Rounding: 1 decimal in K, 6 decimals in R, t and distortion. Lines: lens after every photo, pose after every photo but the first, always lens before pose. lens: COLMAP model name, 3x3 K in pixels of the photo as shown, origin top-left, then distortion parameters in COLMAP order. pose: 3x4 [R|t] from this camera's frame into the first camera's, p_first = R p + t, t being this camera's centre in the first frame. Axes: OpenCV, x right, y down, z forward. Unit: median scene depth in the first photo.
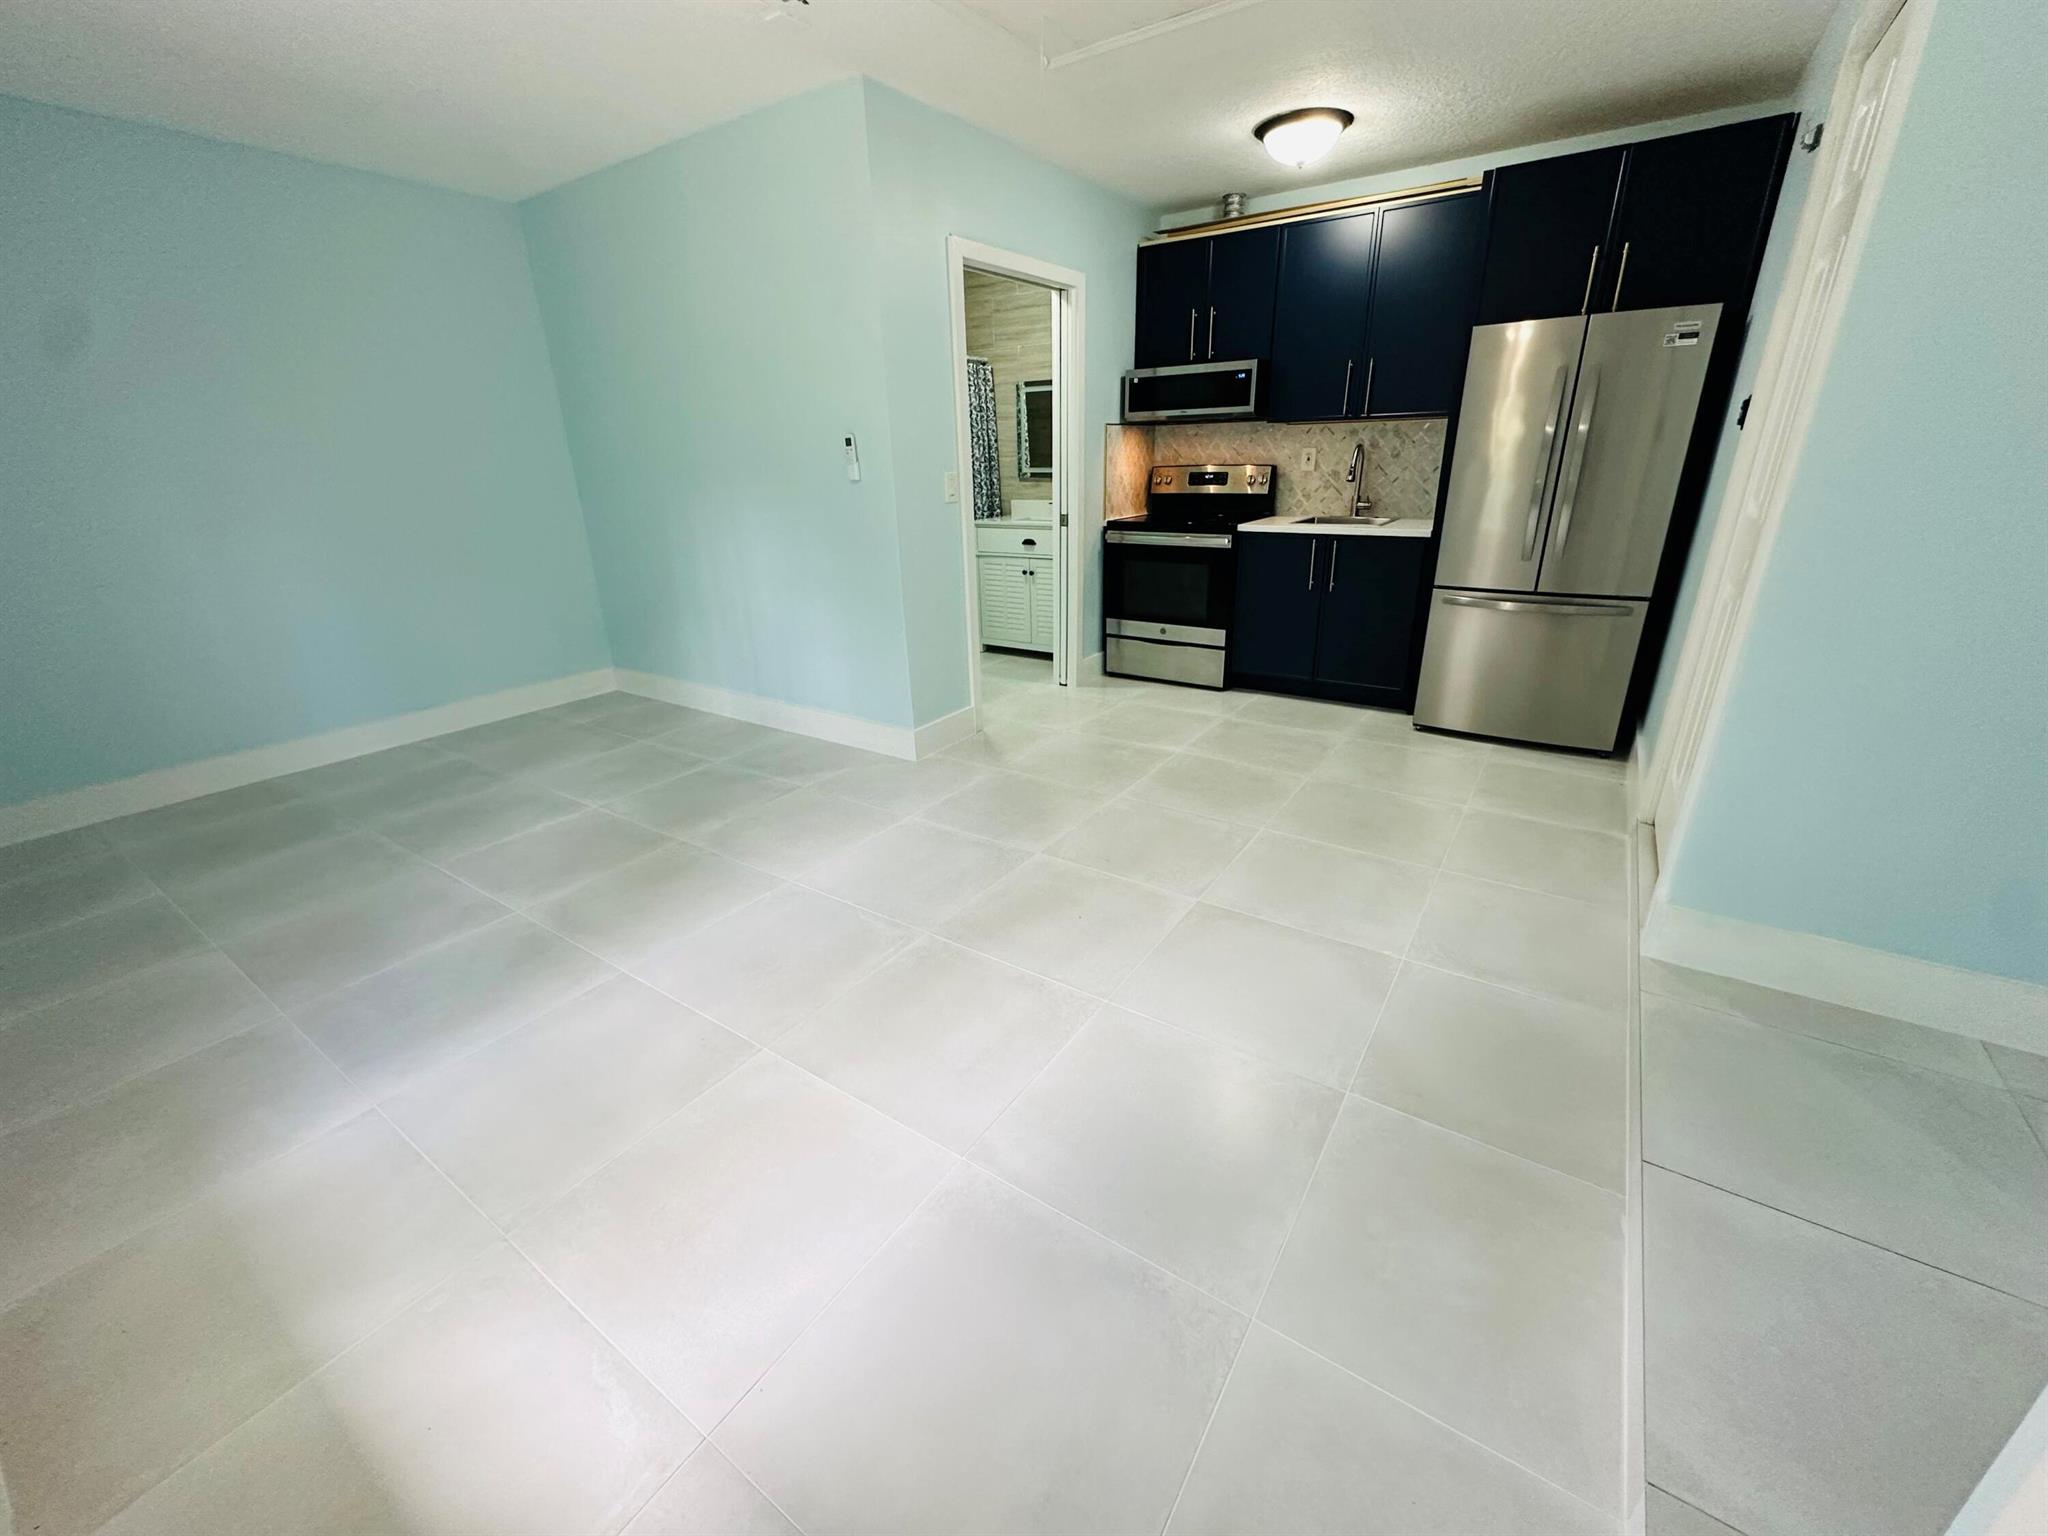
lens RADIAL K [[816.7, 0, 1019.9], [0, 816.7, 766.4], [0, 0, 1]] dist [-0.004509, 0.001116]
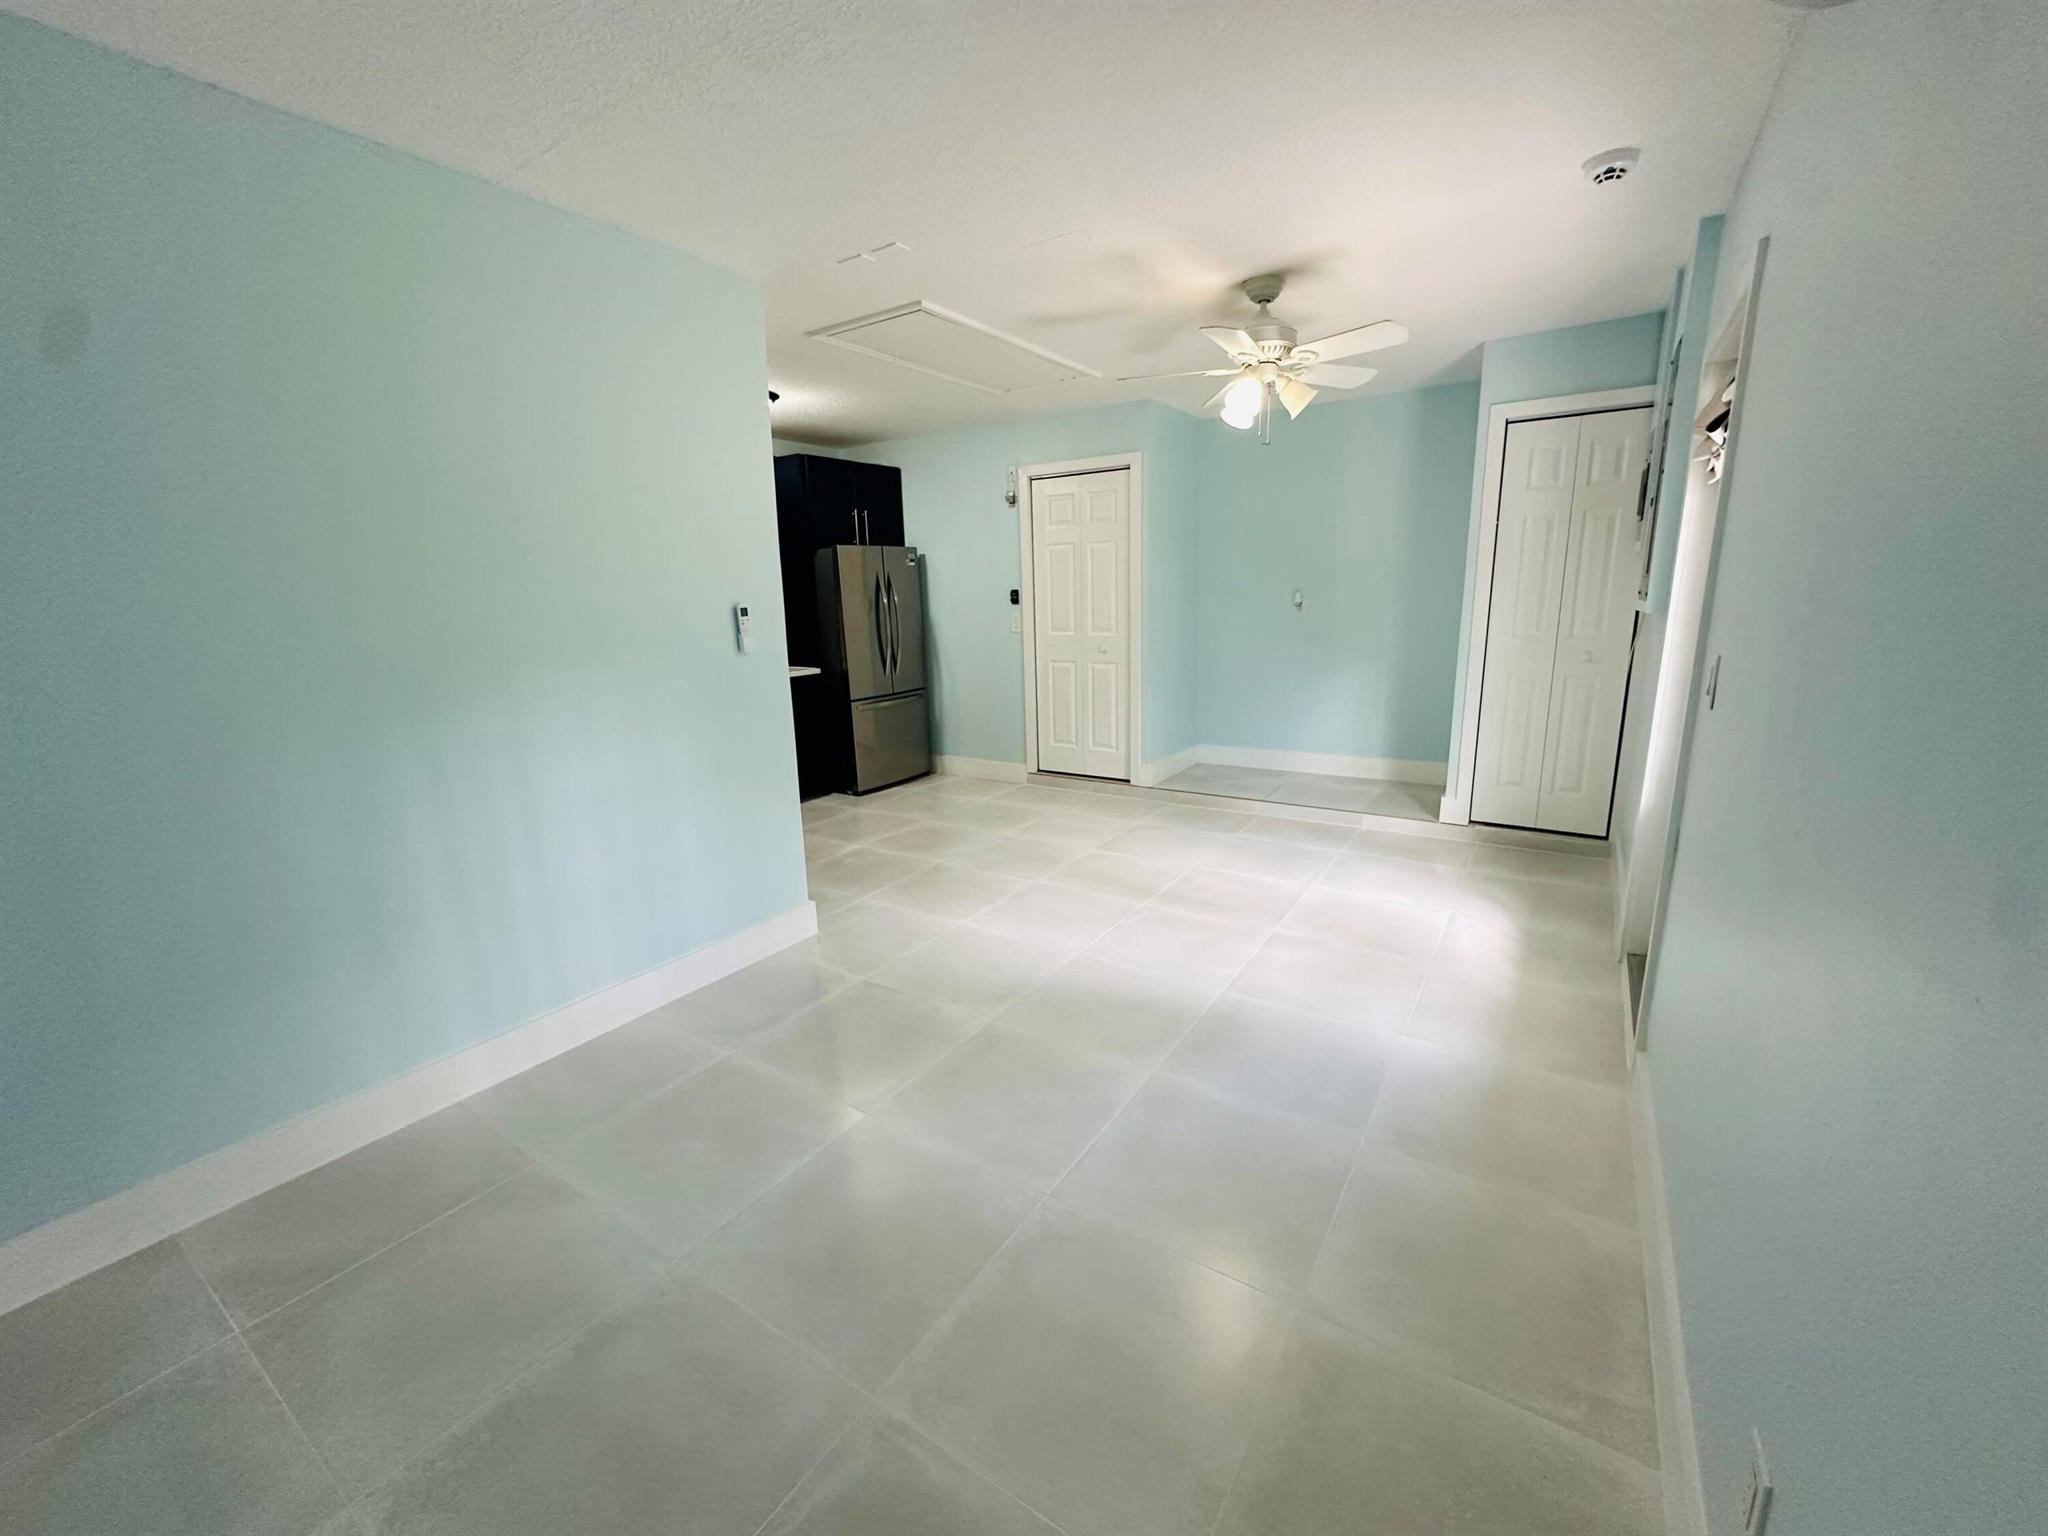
lens RADIAL K [[816.7, 0, 1026.2], [0, 816.7, 761.3], [0, 0, 1]] dist [-0.004509, 0.001116]
pose [[-0.012578, -0.180846, 0.983431, -0.856689], [0.386566, 0.906161, 0.171581, -0.212459], [-0.922176, 0.382319, 0.058511, 0.546512]]
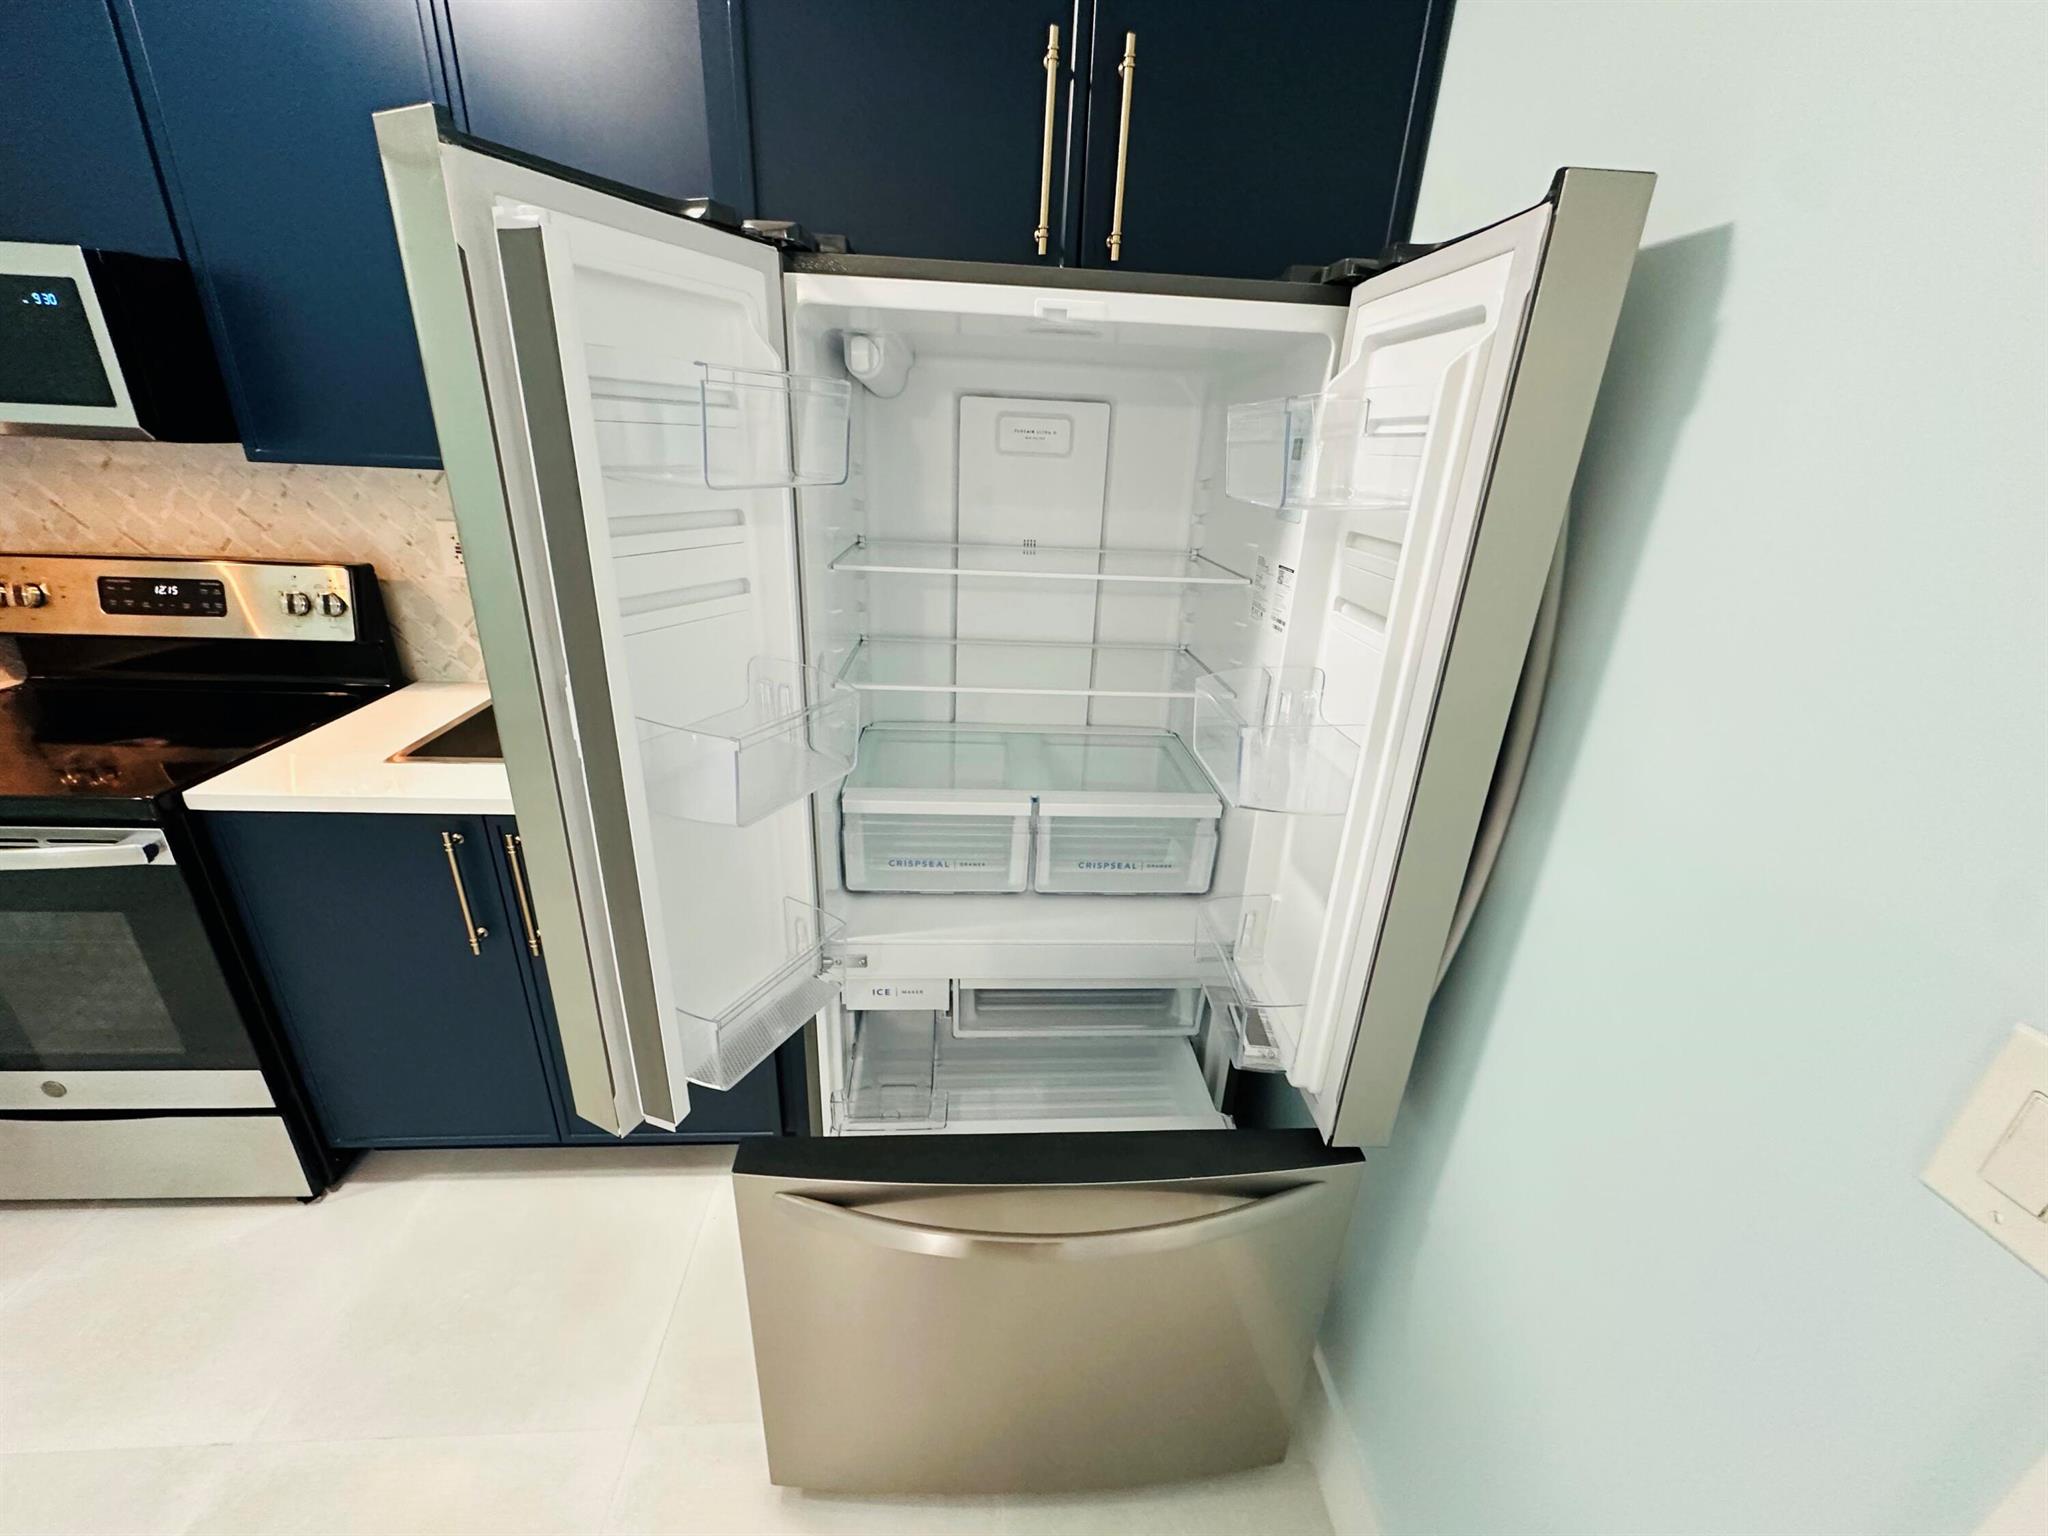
lens RADIAL K [[816.7, 0, 1024.8], [0, 816.7, 768.1], [0, 0, 1]] dist [-0.004509, 0.001116]
pose [[0.783509, -0.178382, 0.595225, 0.328902], [0.161445, 0.983451, 0.082215, -0.272397], [-0.600040, 0.031680, 0.799342, 0.546013]]
